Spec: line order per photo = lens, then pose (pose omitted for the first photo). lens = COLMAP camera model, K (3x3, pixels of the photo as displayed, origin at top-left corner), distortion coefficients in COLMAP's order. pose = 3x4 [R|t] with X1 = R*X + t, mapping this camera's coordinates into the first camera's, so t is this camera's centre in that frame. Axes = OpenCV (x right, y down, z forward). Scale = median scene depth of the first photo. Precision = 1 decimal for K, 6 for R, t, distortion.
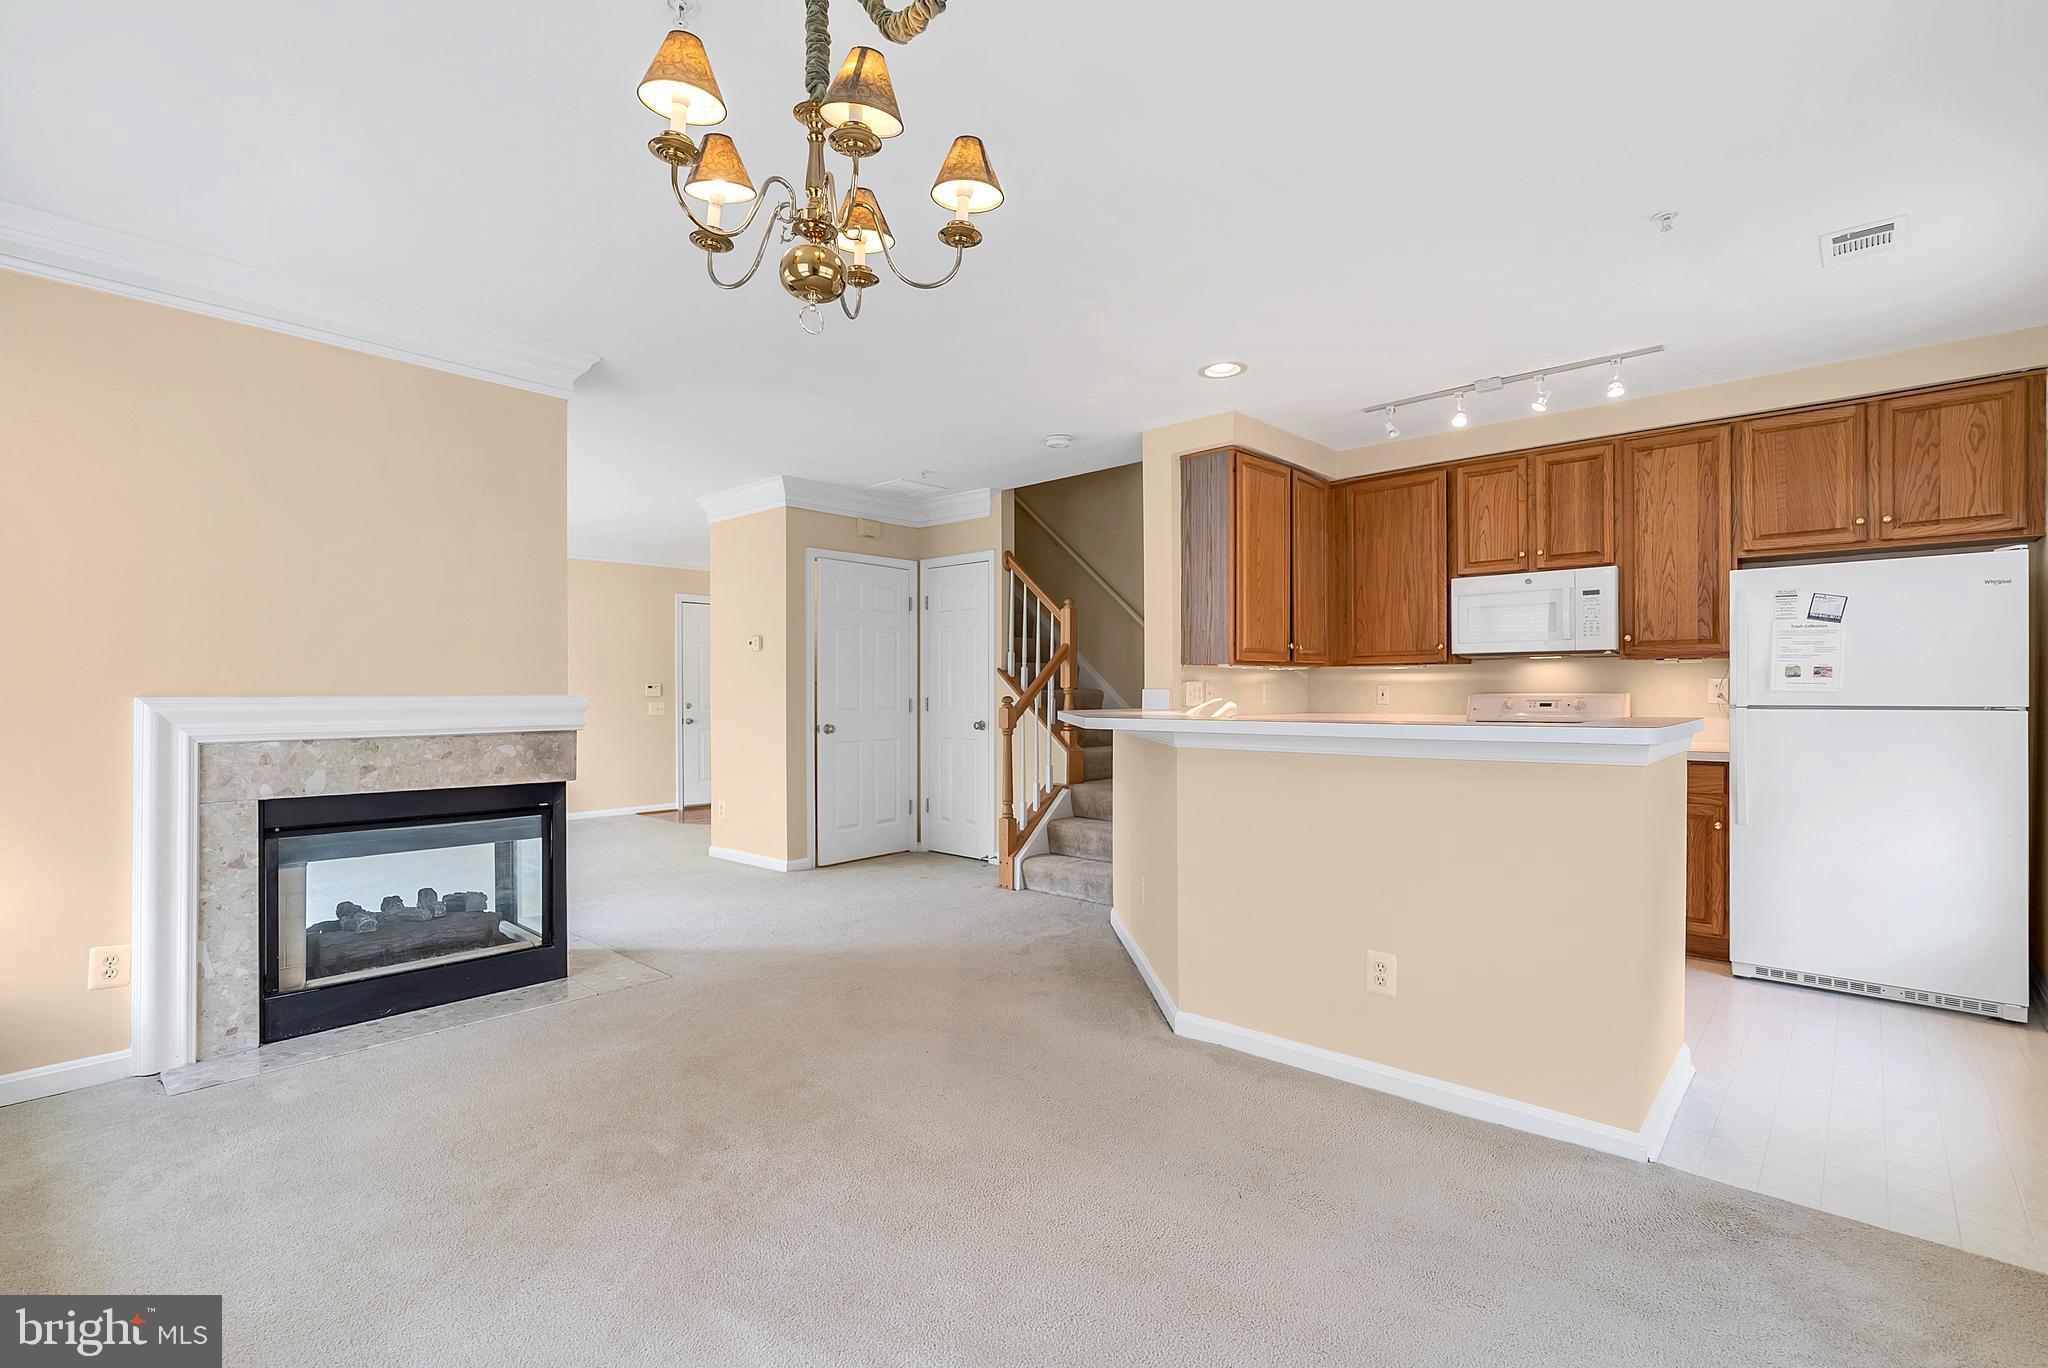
lens RADIAL K [[922.3, 0, 1041.5], [0, 922.3, 693.4], [0, 0, 1]] dist [-0.003707, 0.000088]
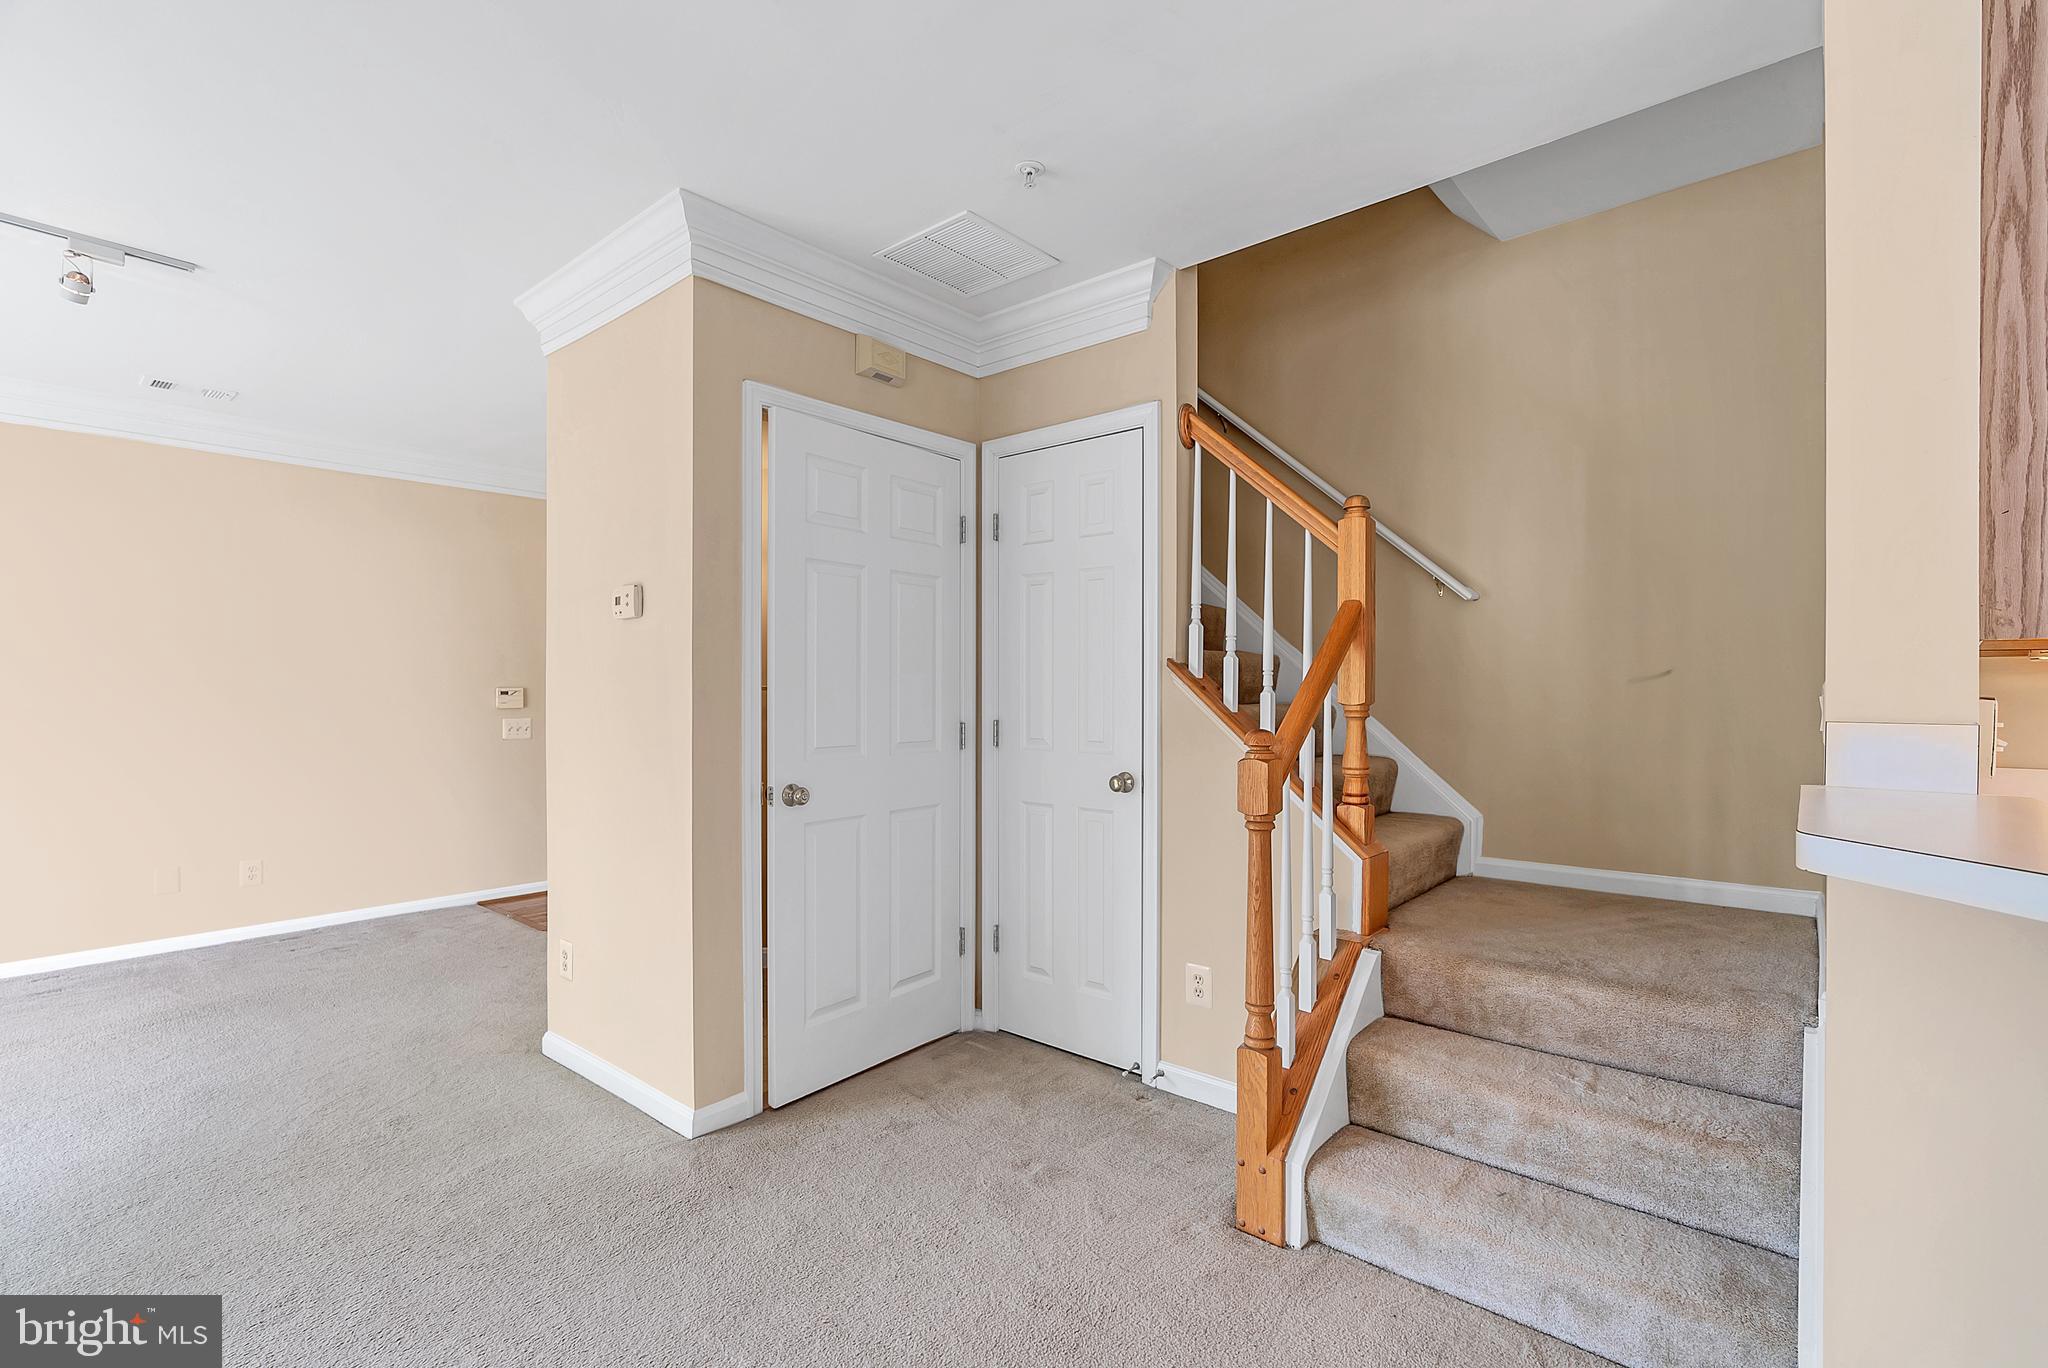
lens RADIAL K [[922.3, 0, 1041.5], [0, 922.3, 693.4], [0, 0, 1]] dist [-0.003707, 0.000088]
pose [[0.999670, 0.001299, 0.025637, -0.153601], [-0.001320, 0.999999, 0.000788, -0.013643], [-0.025636, -0.000822, 0.999671, 0.691783]]
